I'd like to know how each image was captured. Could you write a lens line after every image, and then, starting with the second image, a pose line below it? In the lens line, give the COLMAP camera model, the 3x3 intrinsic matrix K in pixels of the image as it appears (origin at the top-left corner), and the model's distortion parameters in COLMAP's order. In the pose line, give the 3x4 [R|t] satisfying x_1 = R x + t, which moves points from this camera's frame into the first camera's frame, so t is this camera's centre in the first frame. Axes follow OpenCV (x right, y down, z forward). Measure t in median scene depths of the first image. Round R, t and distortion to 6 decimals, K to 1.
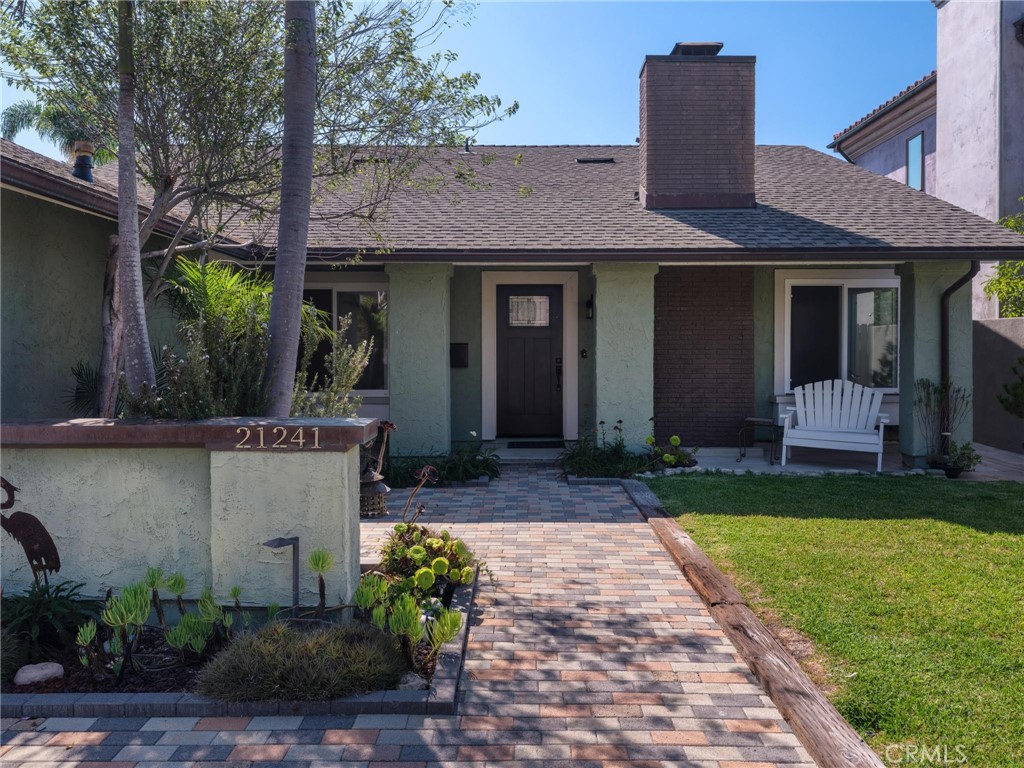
lens RADIAL K [[742.0, 0, 502.3], [0, 742.0, 354.8], [0, 0, 1]] dist [0.001546, -0.009203]
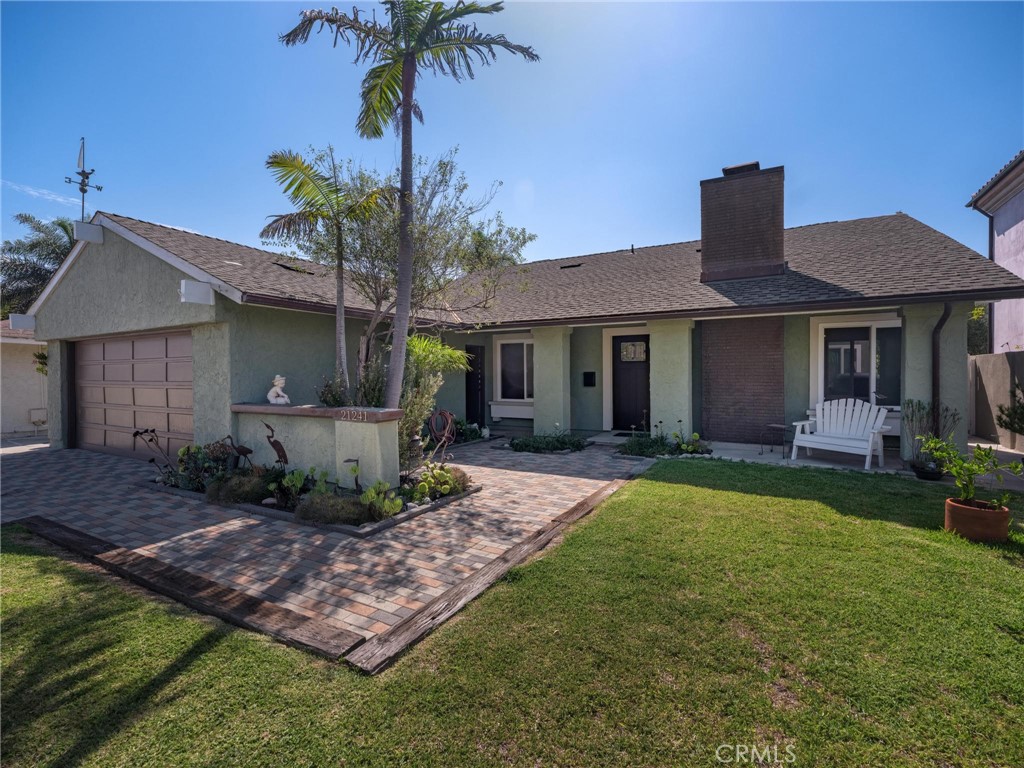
lens RADIAL K [[464.7, 0, 517.7], [0, 464.7, 377.7], [0, 0, 1]] dist [-0.009871, 0.000348]
pose [[0.876653, 0.001152, -0.481122, 0.690290], [-0.001355, 0.999999, -0.000074, -0.005055], [0.481121, 0.000717, 0.876654, -0.010031]]
